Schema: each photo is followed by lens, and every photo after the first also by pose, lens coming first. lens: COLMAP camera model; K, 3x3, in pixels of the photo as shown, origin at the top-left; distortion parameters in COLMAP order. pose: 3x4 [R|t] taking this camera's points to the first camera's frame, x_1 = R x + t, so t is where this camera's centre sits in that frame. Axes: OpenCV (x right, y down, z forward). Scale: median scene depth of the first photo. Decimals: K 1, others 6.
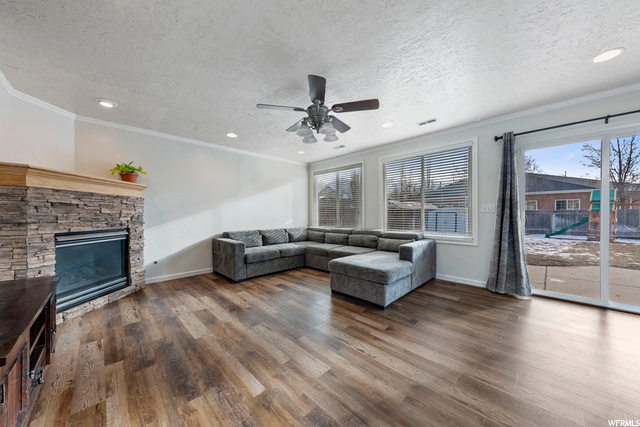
lens RADIAL K [[220.5, 0, 316.7], [0, 220.5, 215.0], [0, 0, 1]] dist [-0.003409, -0.000328]
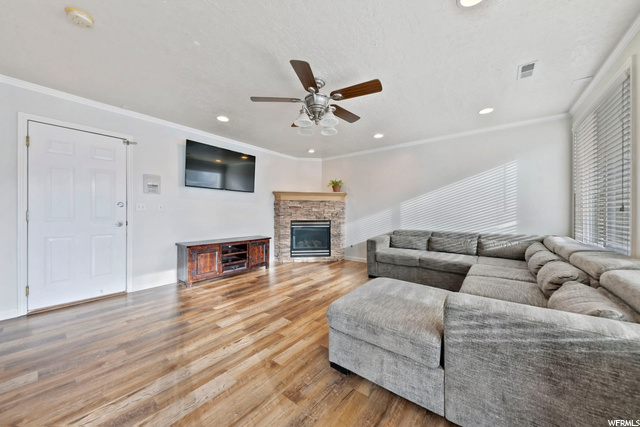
lens RADIAL K [[220.5, 0, 317.6], [0, 220.5, 212.0], [0, 0, 1]] dist [-0.003409, -0.000328]
pose [[0.128033, 0.002001, -0.991768, 0.948815], [-0.006942, 0.999975, 0.001121, -0.003916], [0.991746, 0.006741, 0.128044, 0.911915]]
